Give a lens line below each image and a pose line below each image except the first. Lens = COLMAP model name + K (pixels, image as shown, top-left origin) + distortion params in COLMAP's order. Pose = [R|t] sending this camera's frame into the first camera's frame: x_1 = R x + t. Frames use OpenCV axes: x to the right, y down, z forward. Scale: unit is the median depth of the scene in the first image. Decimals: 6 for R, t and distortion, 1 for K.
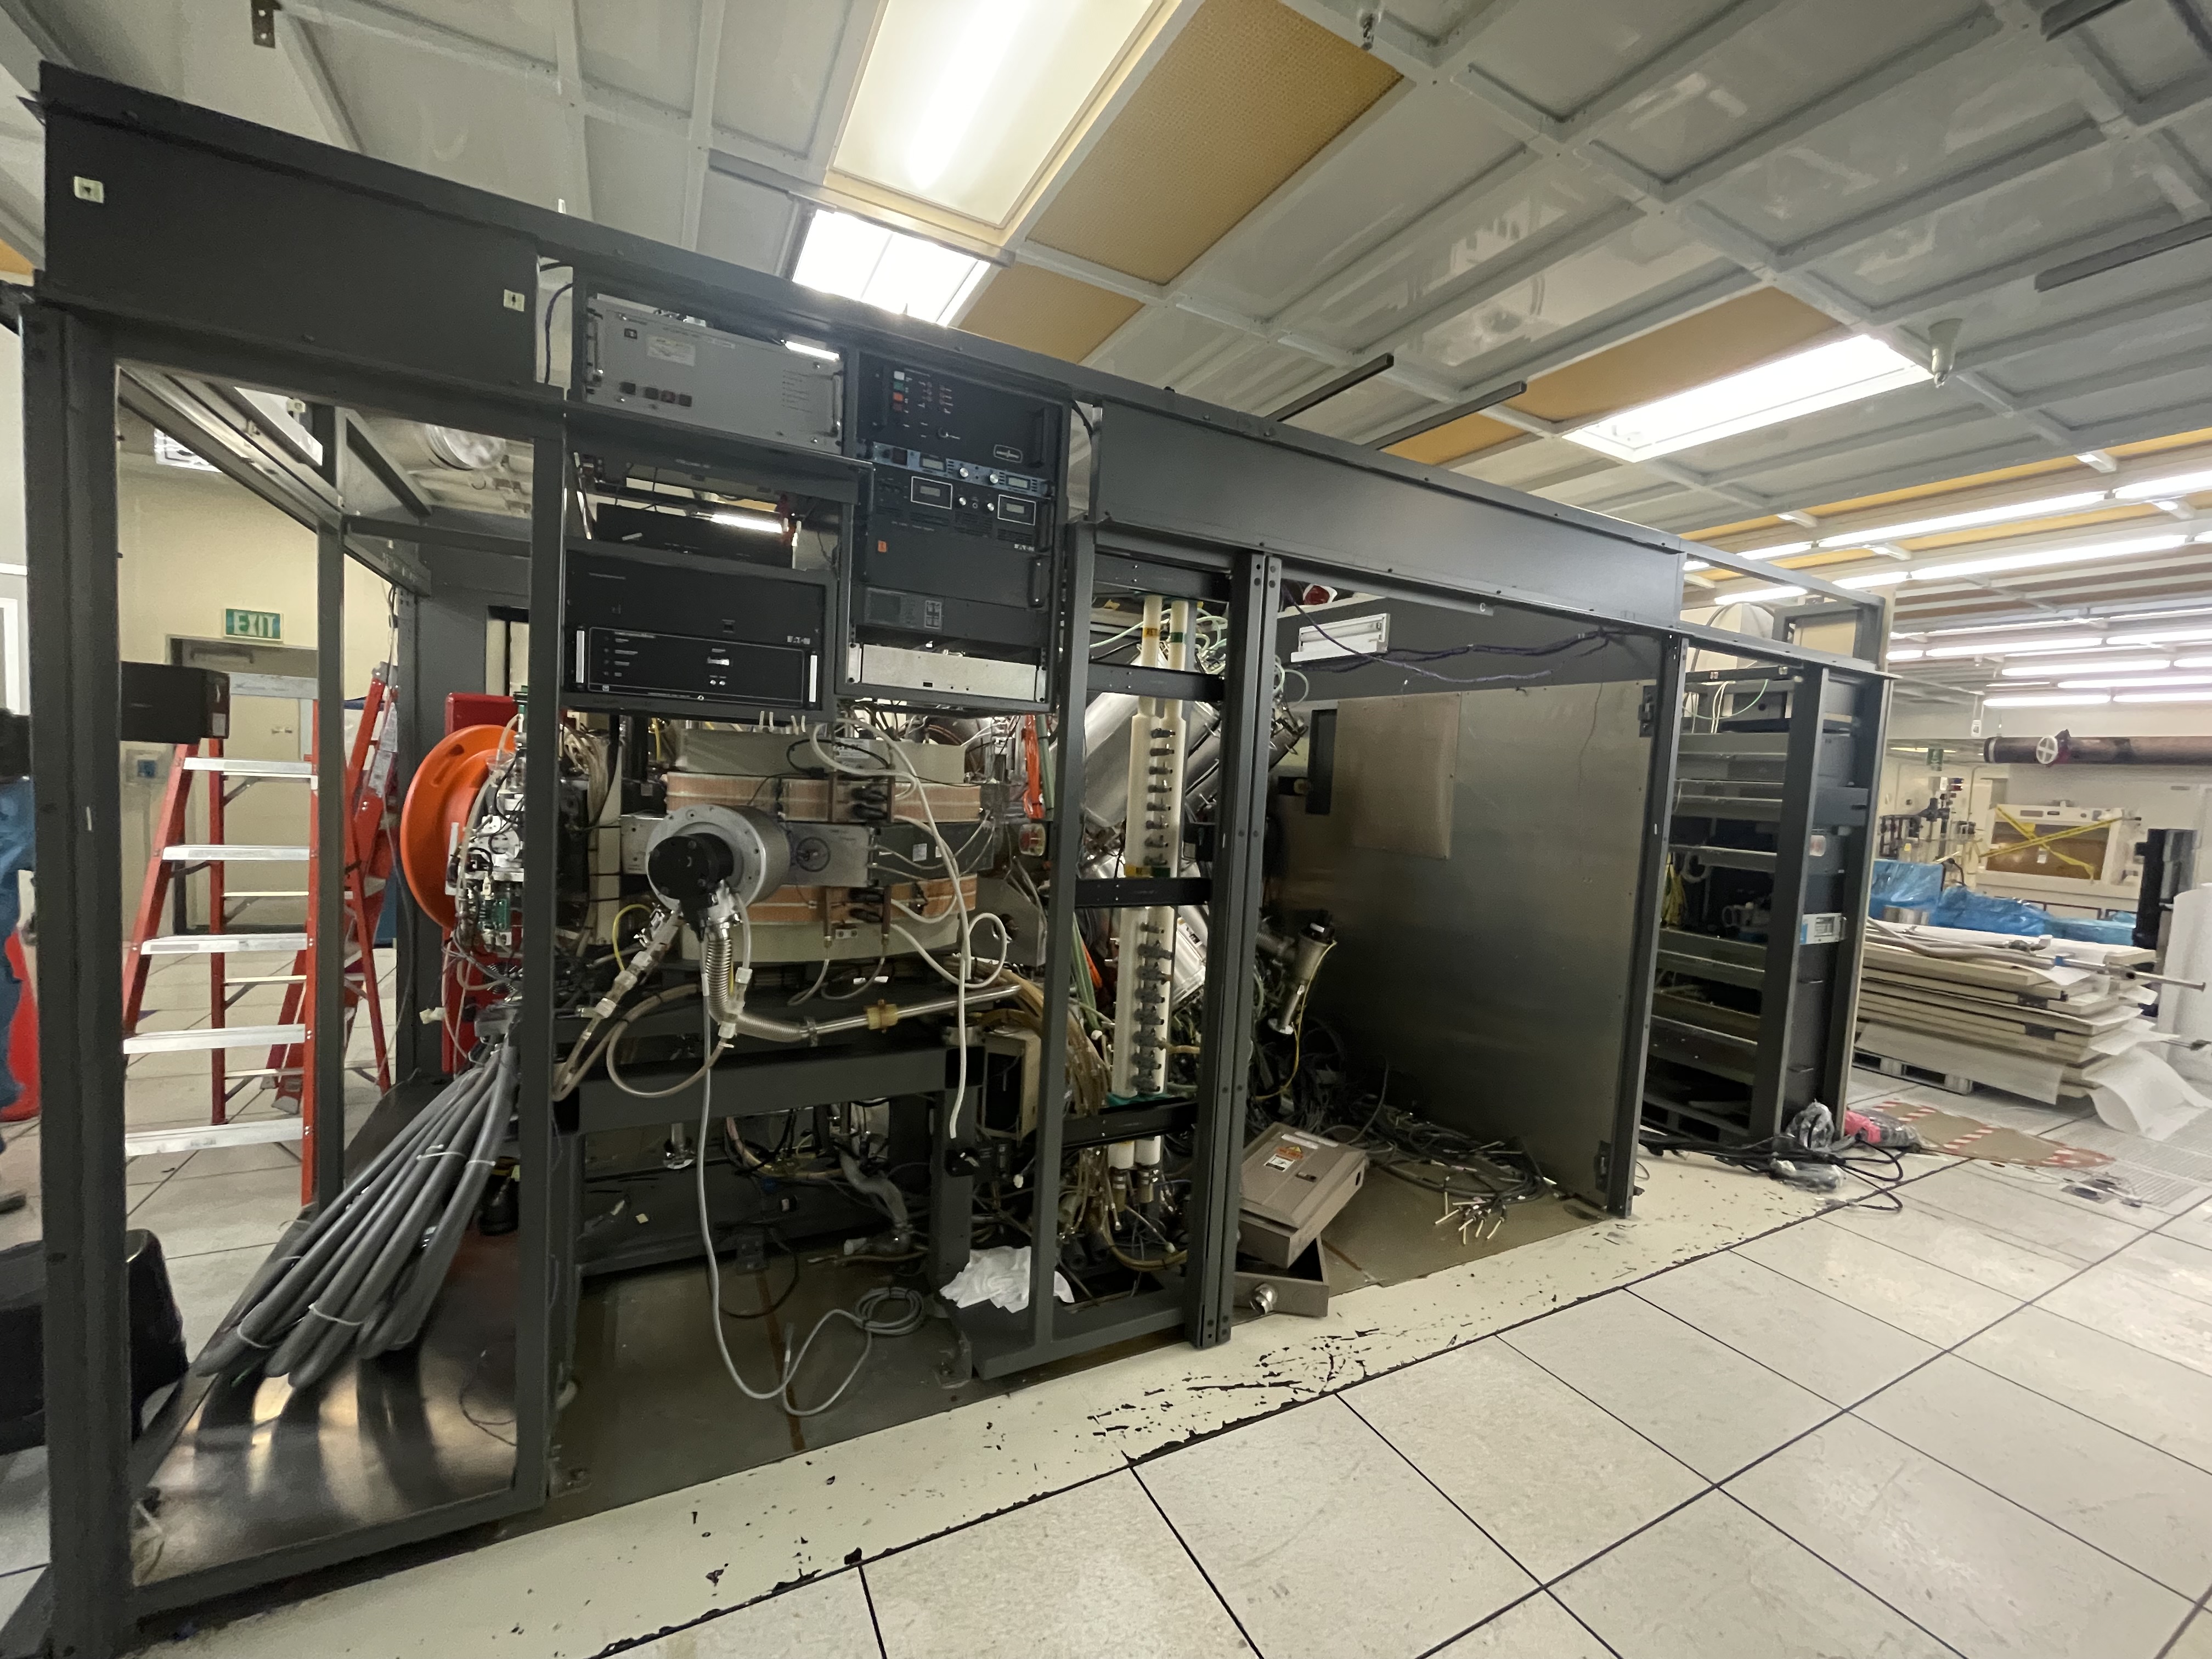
lens RADIAL K [[887.3, 0, 1106.0], [0, 887.3, 829.5], [0, 0, 1]] dist [-0.000113, -0.000682]
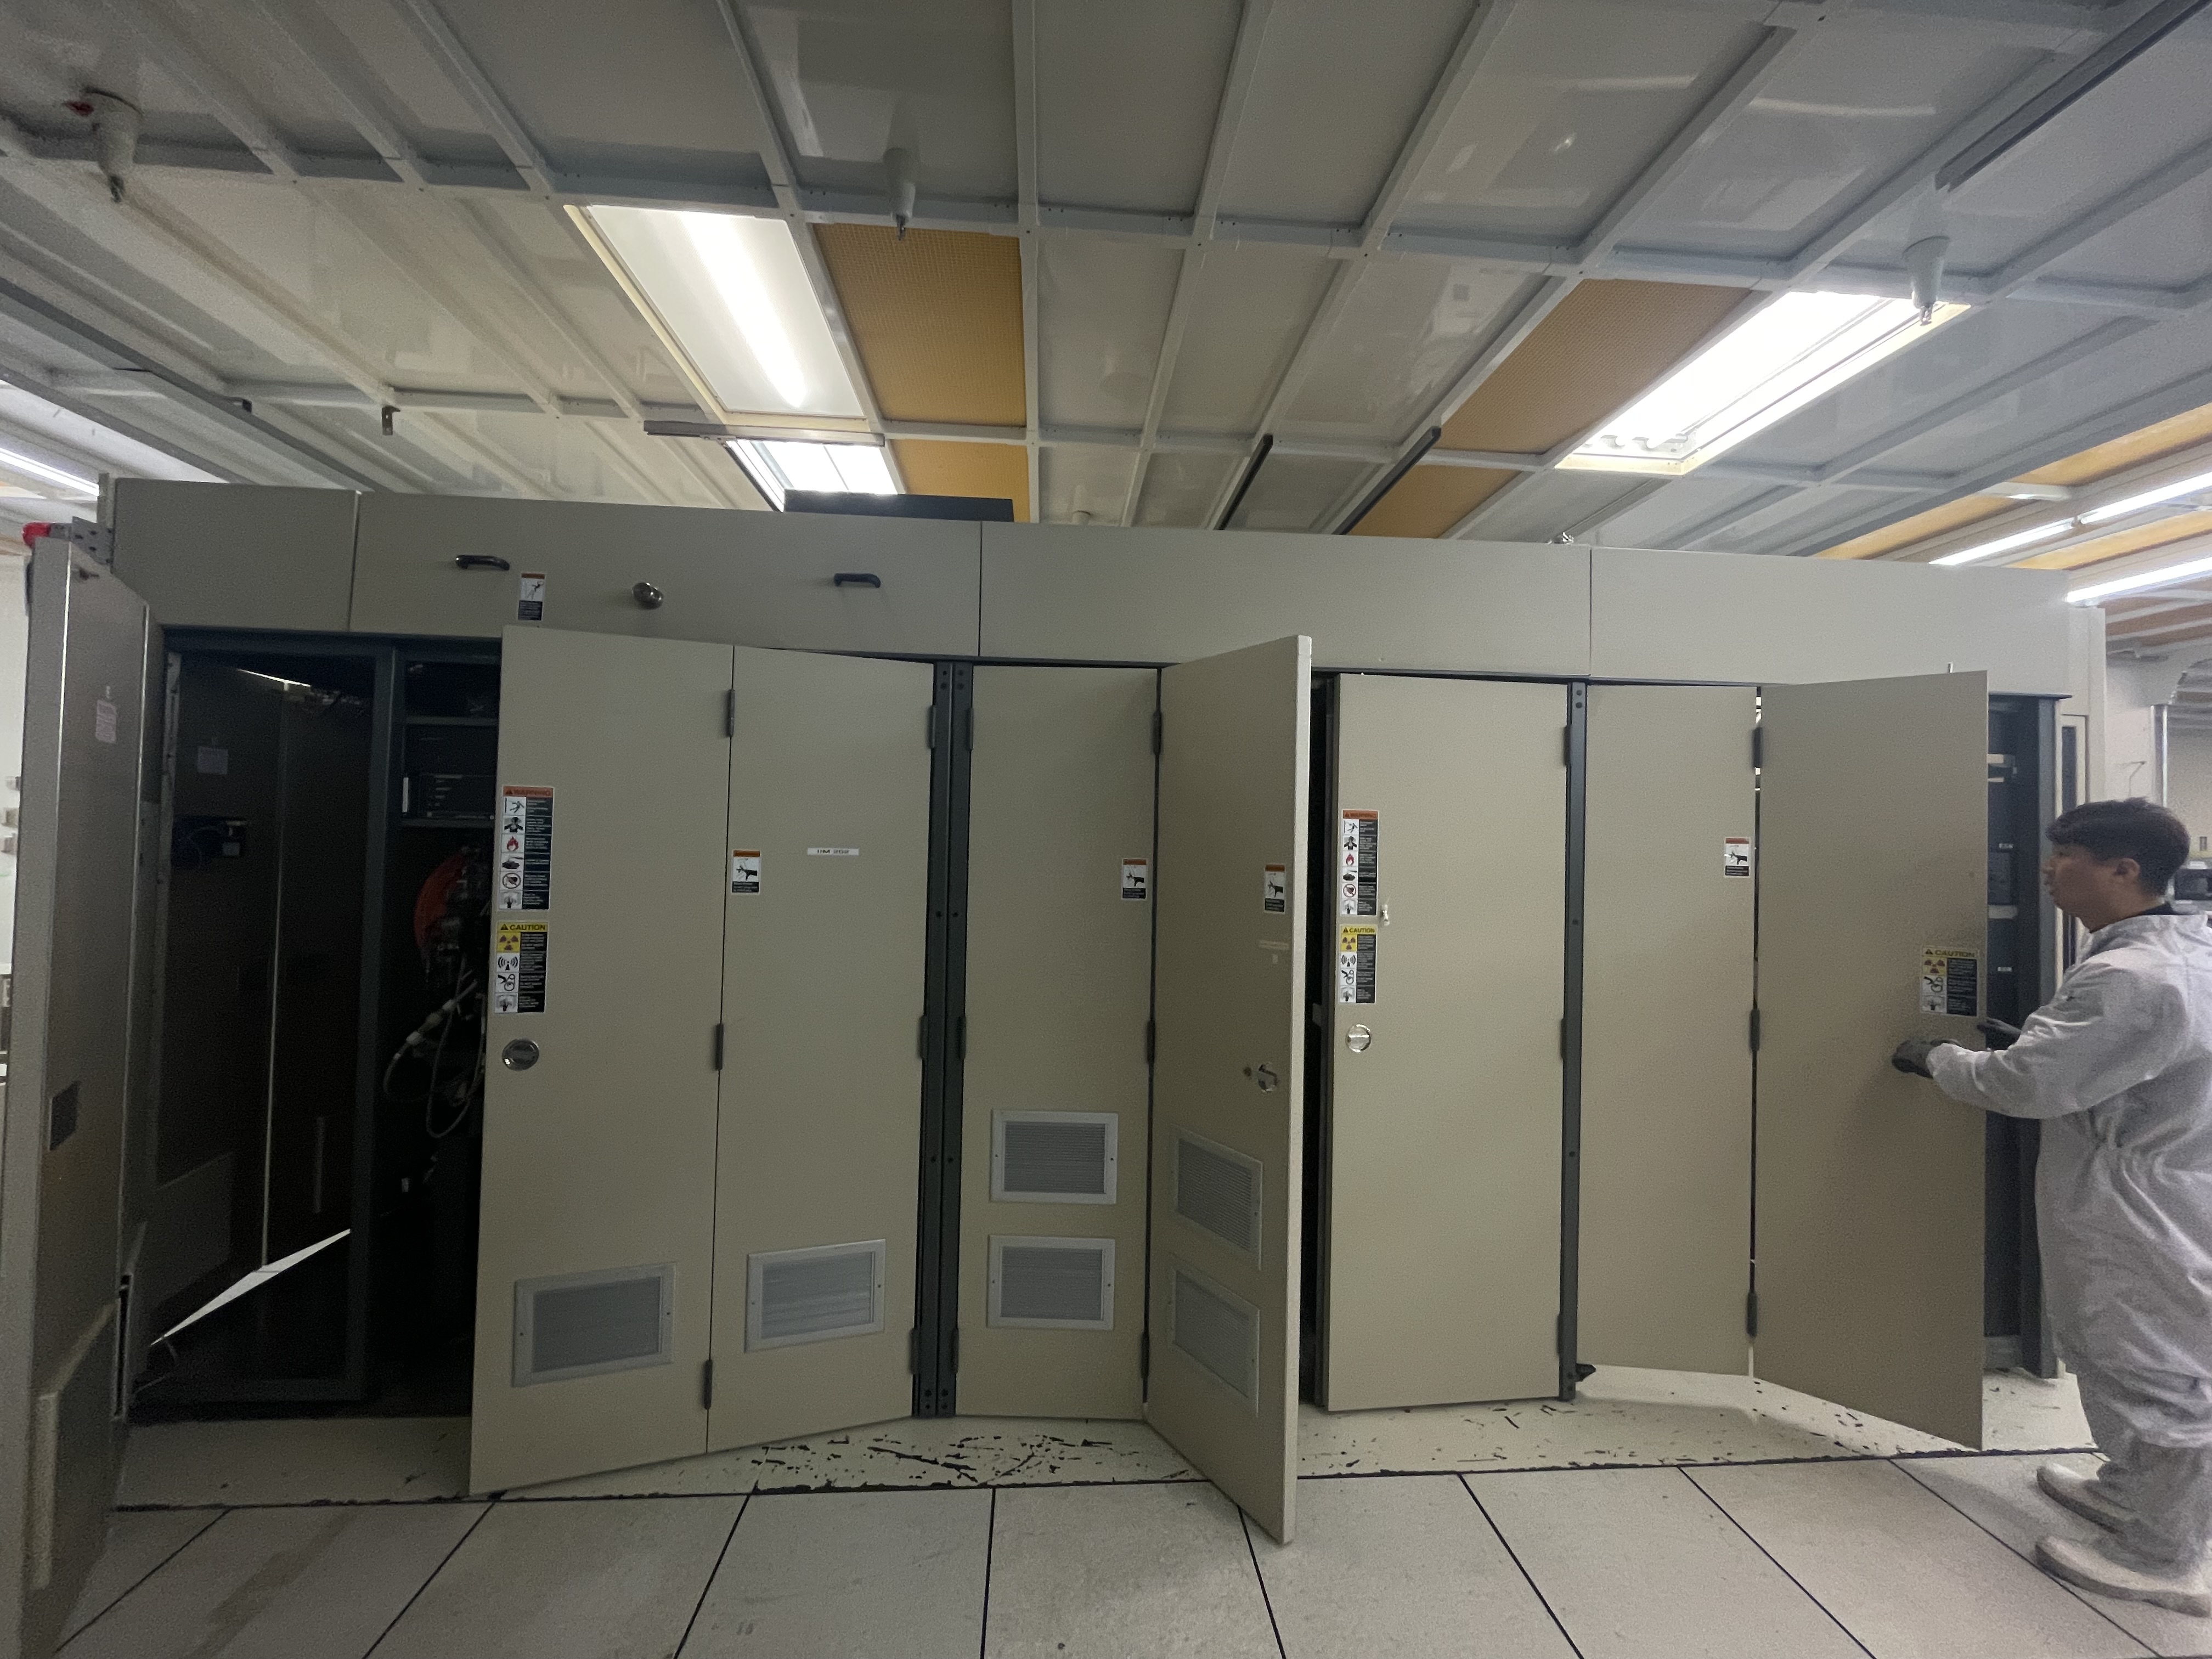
lens RADIAL K [[887.3, 0, 1106.0], [0, 887.3, 829.5], [0, 0, 1]] dist [-0.000113, -0.000682]
pose [[0.916570, -0.044826, -0.397354, 0.618435], [0.001693, 0.994123, -0.108244, 0.016714], [0.399870, 0.098541, 0.911259, 0.069301]]
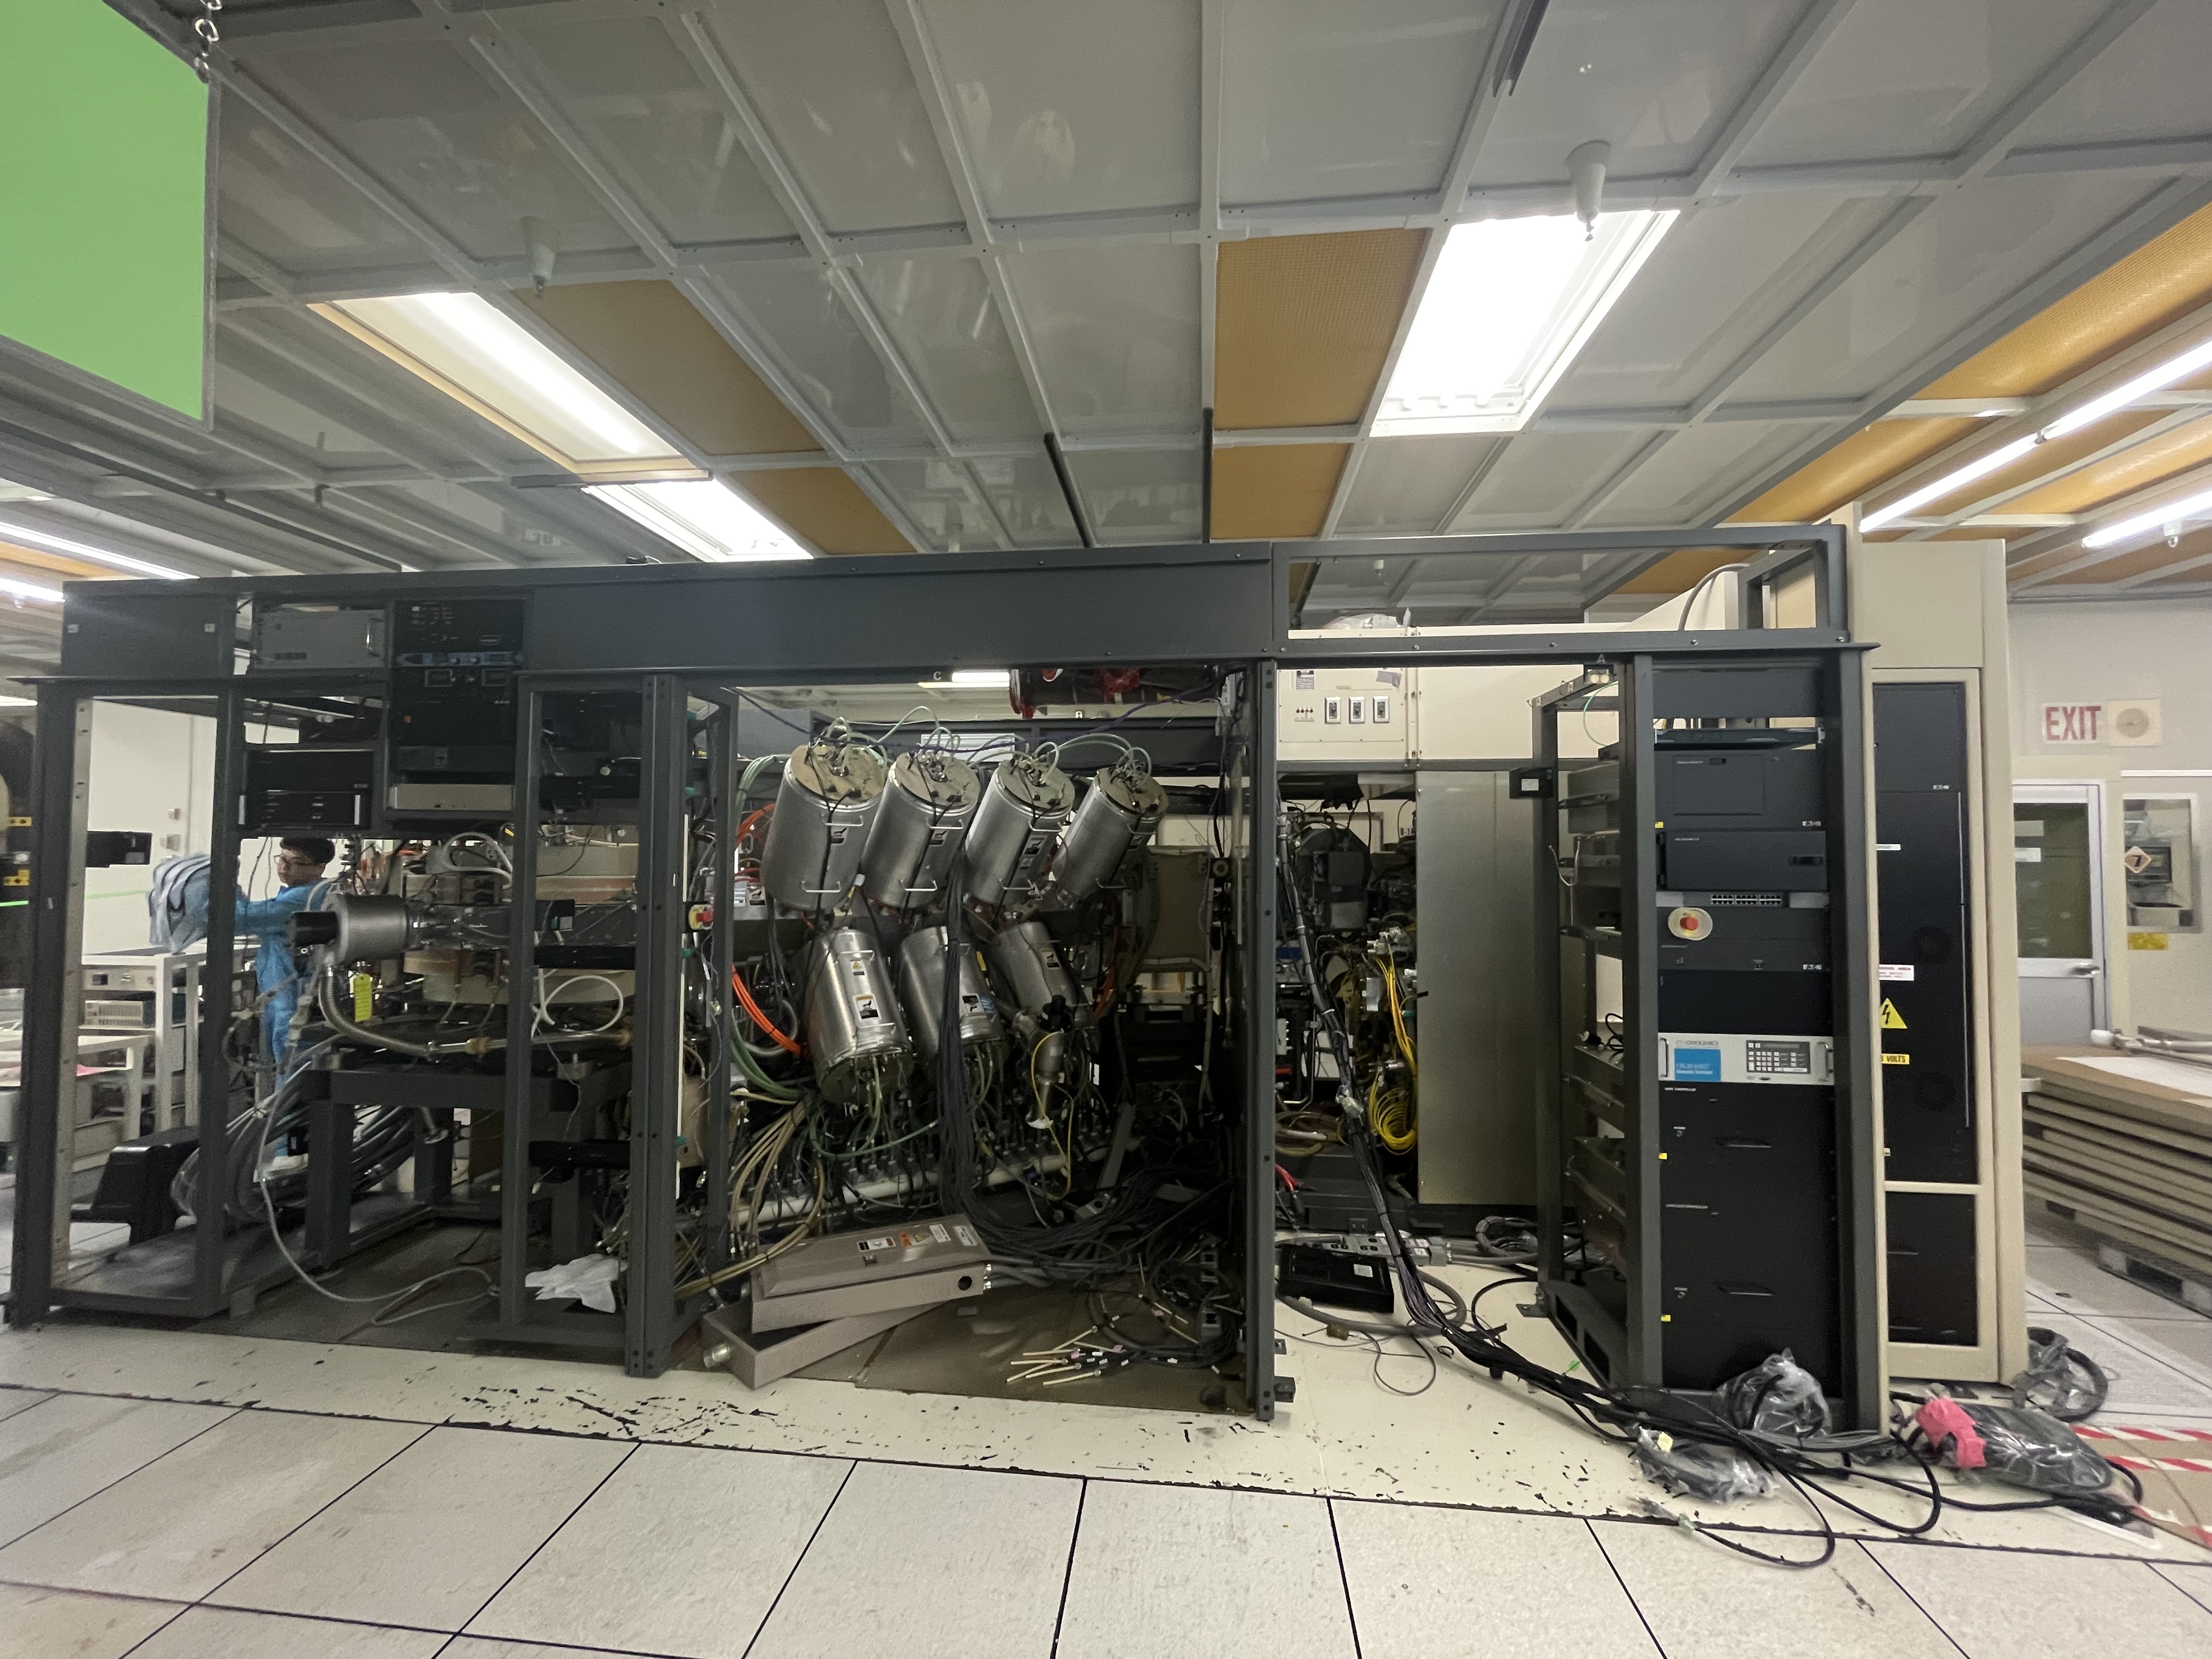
lens RADIAL K [[887.3, 0, 1106.0], [0, 887.3, 829.5], [0, 0, 1]] dist [-0.000113, -0.000682]
pose [[0.830664, -0.064507, -0.553024, 1.049635], [0.001493, 0.993520, -0.113646, 0.027742], [0.556771, 0.093576, 0.825378, 0.291881]]
